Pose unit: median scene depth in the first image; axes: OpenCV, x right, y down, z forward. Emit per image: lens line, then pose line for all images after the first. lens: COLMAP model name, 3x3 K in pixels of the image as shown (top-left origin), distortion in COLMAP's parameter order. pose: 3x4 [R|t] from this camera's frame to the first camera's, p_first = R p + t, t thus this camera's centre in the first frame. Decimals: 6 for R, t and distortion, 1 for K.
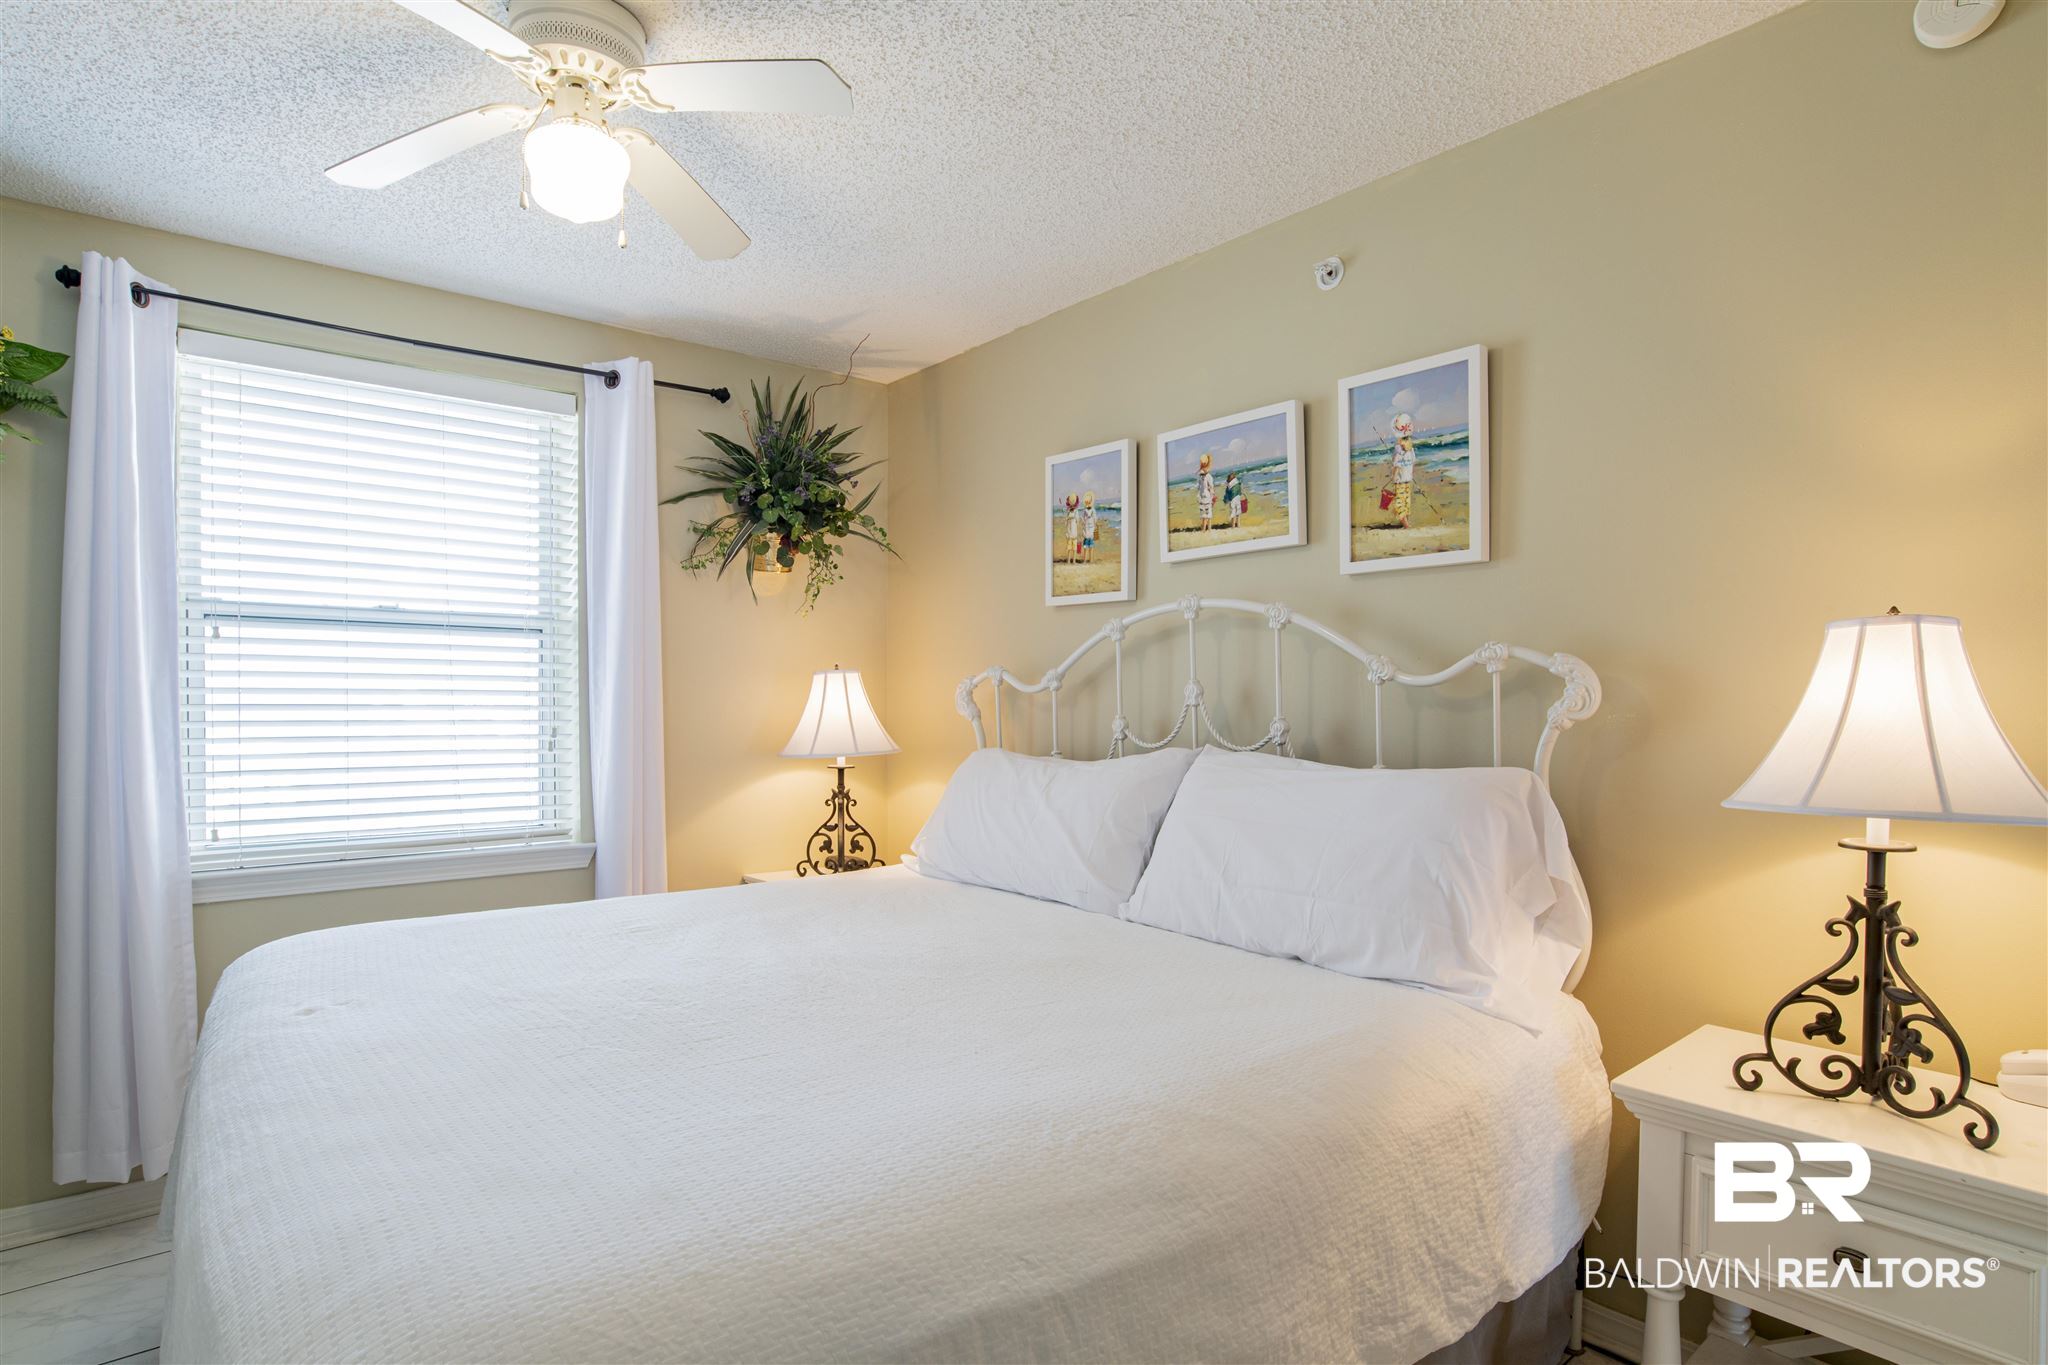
lens RADIAL K [[1078.4, 0, 1022.9], [0, 1078.4, 707.2], [0, 0, 1]] dist [-0.064773, 0.027219]
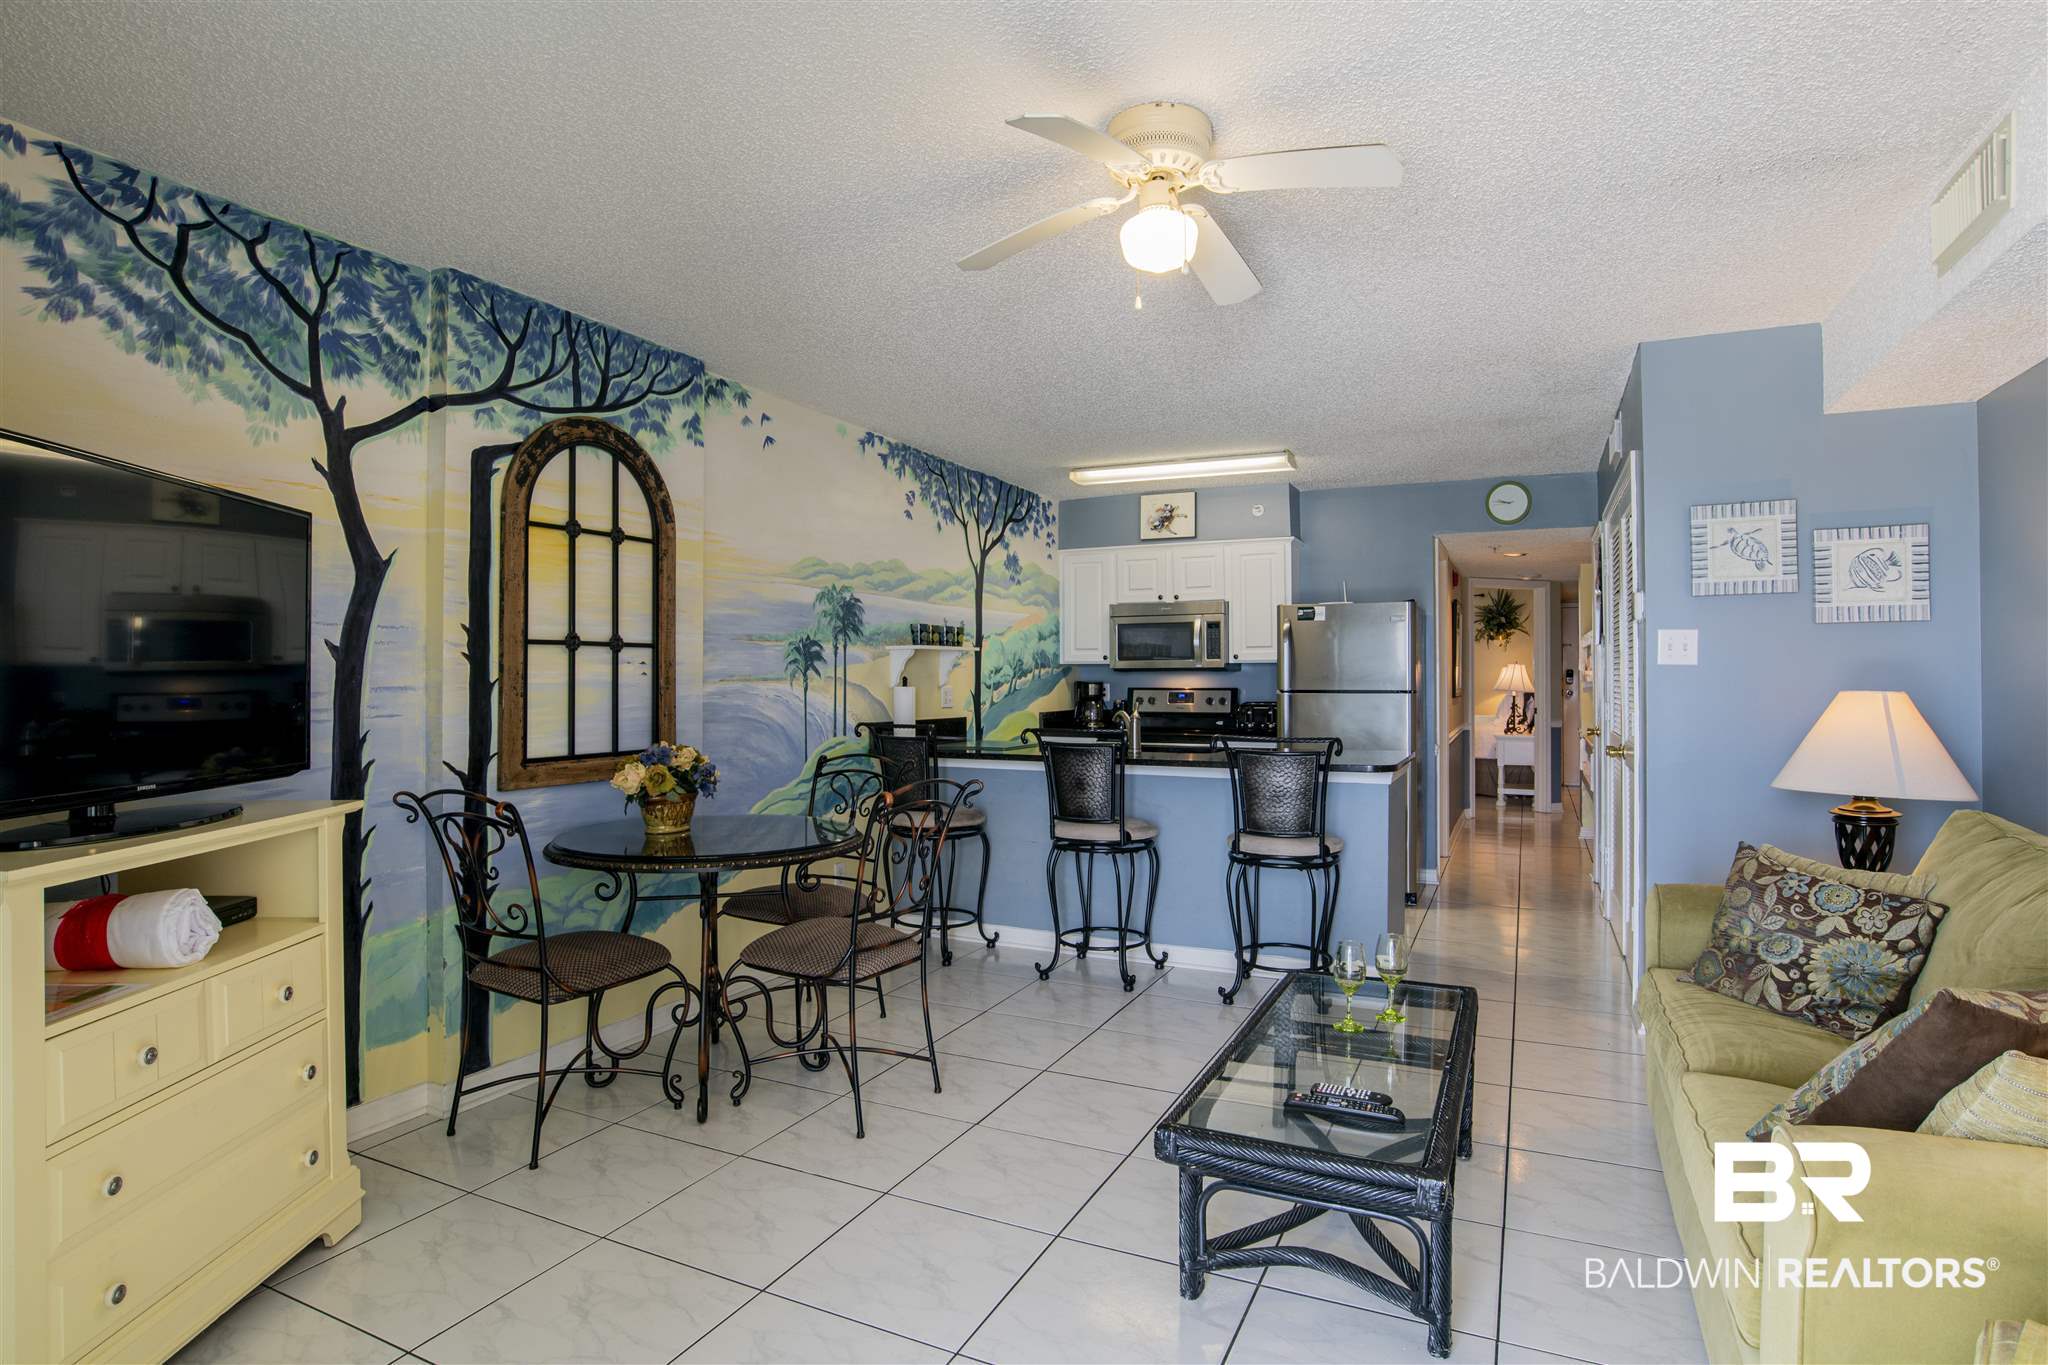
lens RADIAL K [[1050.4, 0, 1037.0], [0, 1050.4, 664.9], [0, 0, 1]] dist [-0.062007, 0.024737]
pose [[0.414256, -0.011287, -0.910091, 2.615952], [-0.006401, 0.999862, -0.015314, 0.027145], [0.910138, 0.012169, 0.414126, -2.135074]]
